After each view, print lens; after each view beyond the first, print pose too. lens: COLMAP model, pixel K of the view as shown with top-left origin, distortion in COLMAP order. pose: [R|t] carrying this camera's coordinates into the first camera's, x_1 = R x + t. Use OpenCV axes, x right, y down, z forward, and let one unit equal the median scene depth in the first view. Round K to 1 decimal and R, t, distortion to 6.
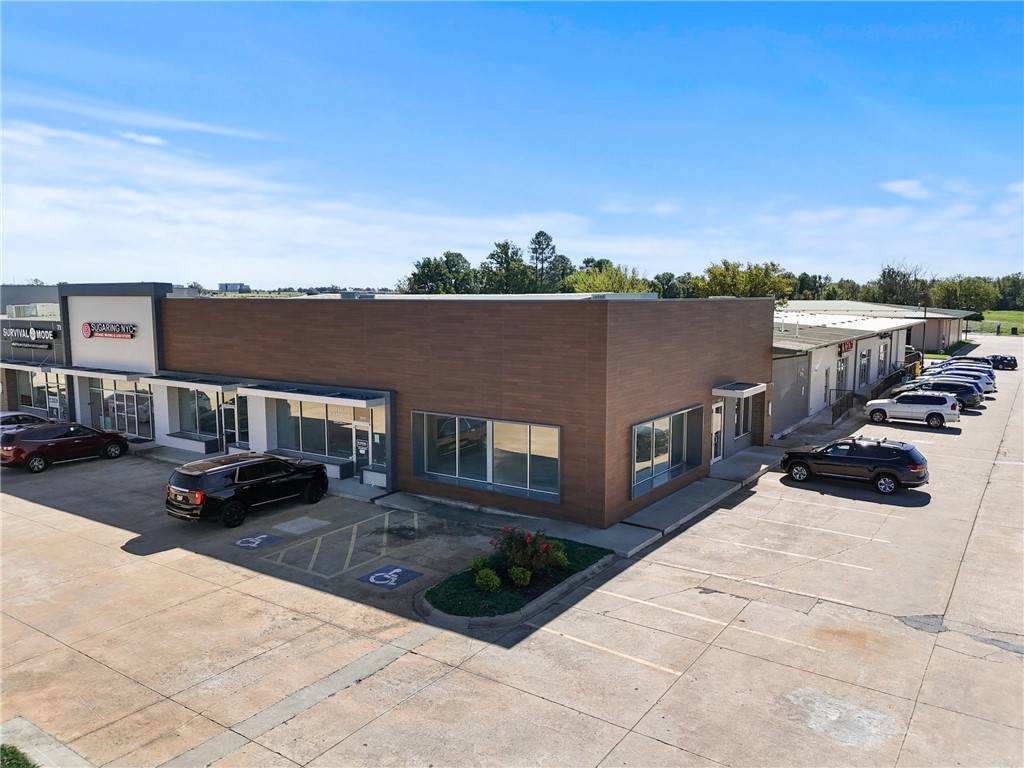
lens RADIAL K [[761.1, 0, 512.0], [0, 761.1, 384.0], [0, 0, 1]] dist [0.058865, -0.047587]
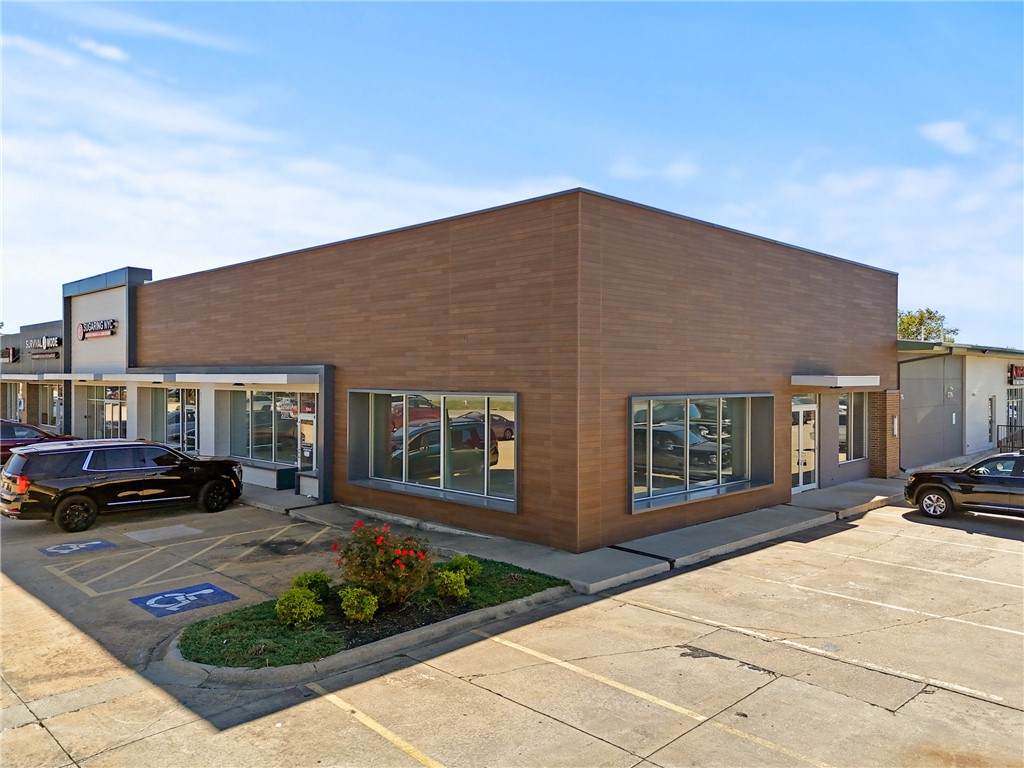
lens RADIAL K [[761.1, 0, 512.0], [0, 761.1, 384.0], [0, 0, 1]] dist [0.058865, -0.047587]
pose [[0.983127, 0.005761, -0.182835, 0.184193], [-0.024886, 0.994424, -0.102477, 0.118566], [0.181225, 0.105298, 0.977788, 0.366560]]
